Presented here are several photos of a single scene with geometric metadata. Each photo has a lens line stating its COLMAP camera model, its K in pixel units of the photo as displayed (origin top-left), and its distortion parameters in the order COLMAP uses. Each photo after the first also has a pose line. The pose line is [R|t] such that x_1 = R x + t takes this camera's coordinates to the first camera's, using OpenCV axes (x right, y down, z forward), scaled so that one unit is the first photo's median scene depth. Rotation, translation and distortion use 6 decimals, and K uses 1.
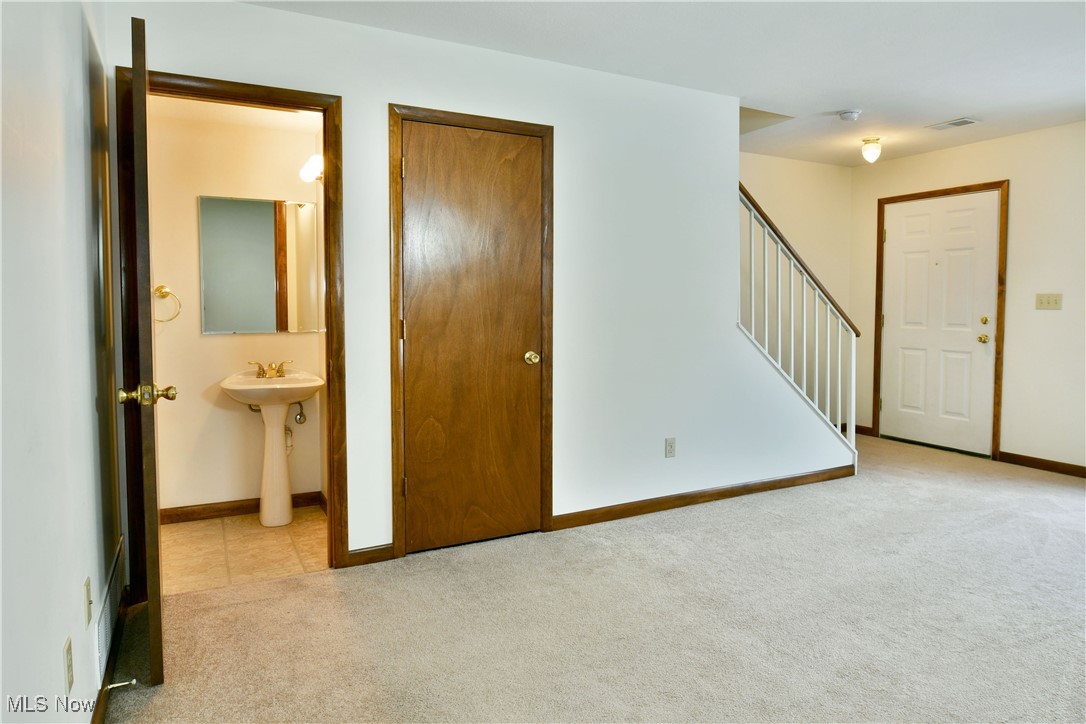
lens RADIAL K [[657.8, 0, 532.4], [0, 657.8, 331.1], [0, 0, 1]] dist [-0.017194, -0.000897]
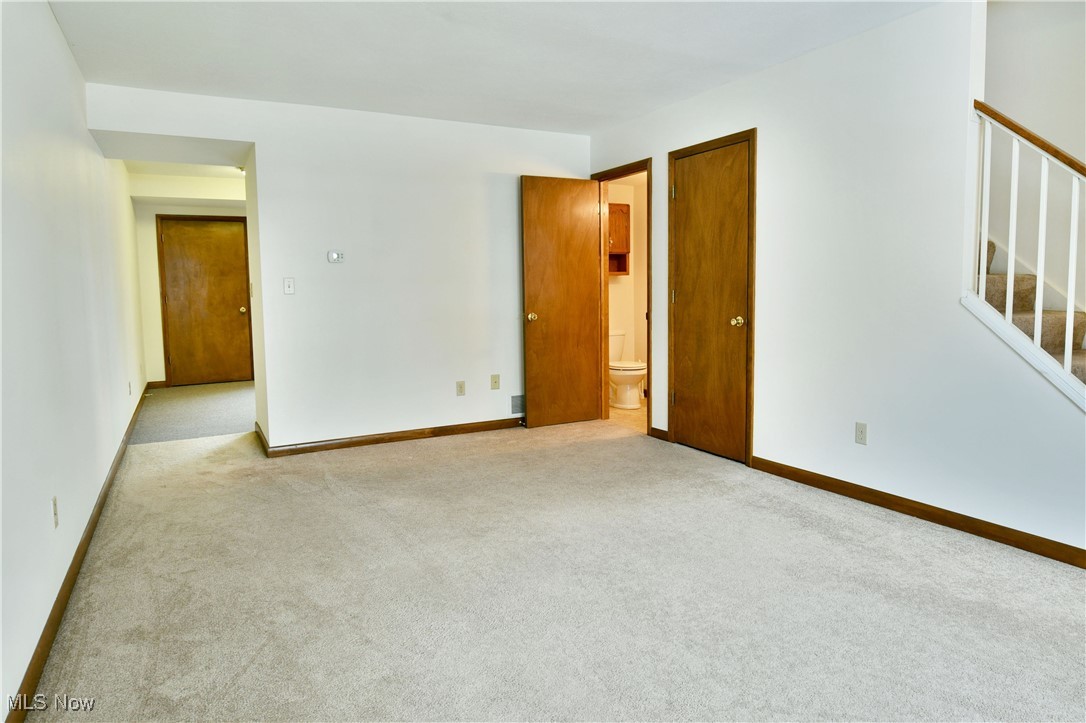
lens RADIAL K [[657.8, 0, 528.7], [0, 657.8, 337.9], [0, 0, 1]] dist [-0.017194, -0.000897]
pose [[0.013361, 0.081107, -0.996616, 1.235977], [-0.021529, 0.996497, 0.080808, -0.021375], [0.999679, 0.020377, 0.015060, 0.585142]]
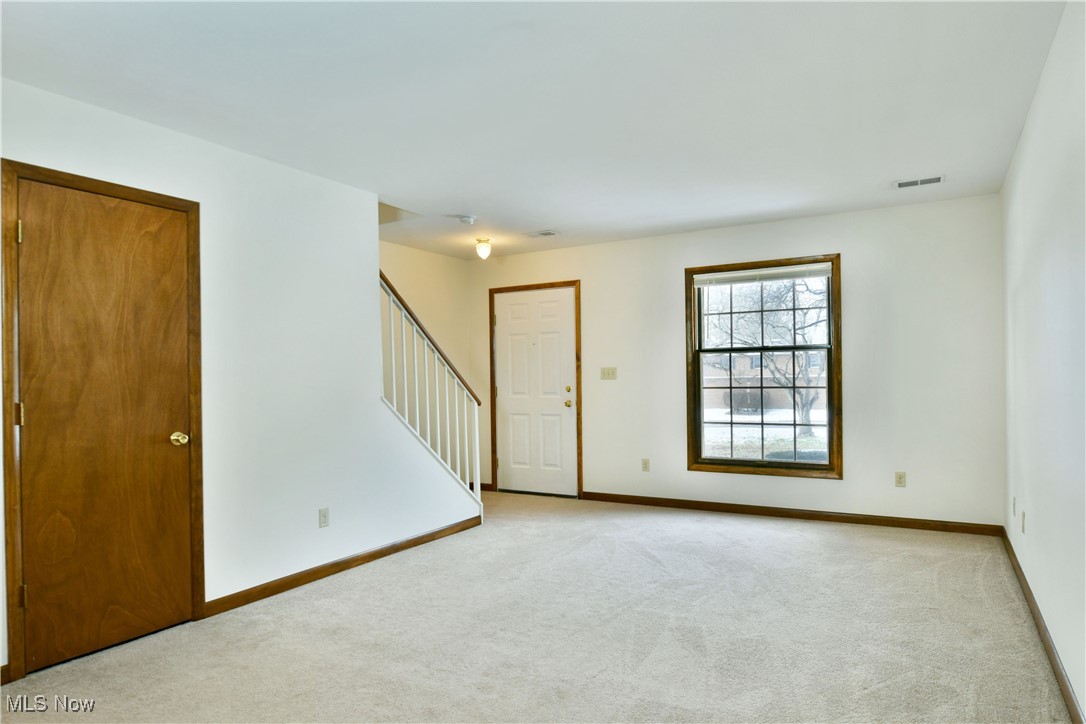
lens RADIAL K [[657.8, 0, 534.4], [0, 657.8, 370.1], [0, 0, 1]] dist [-0.017194, -0.000897]
pose [[0.849463, -0.009738, 0.527558, -0.062686], [0.040129, 0.998126, -0.046190, 0.005700], [-0.526120, 0.060407, 0.848262, -0.087625]]
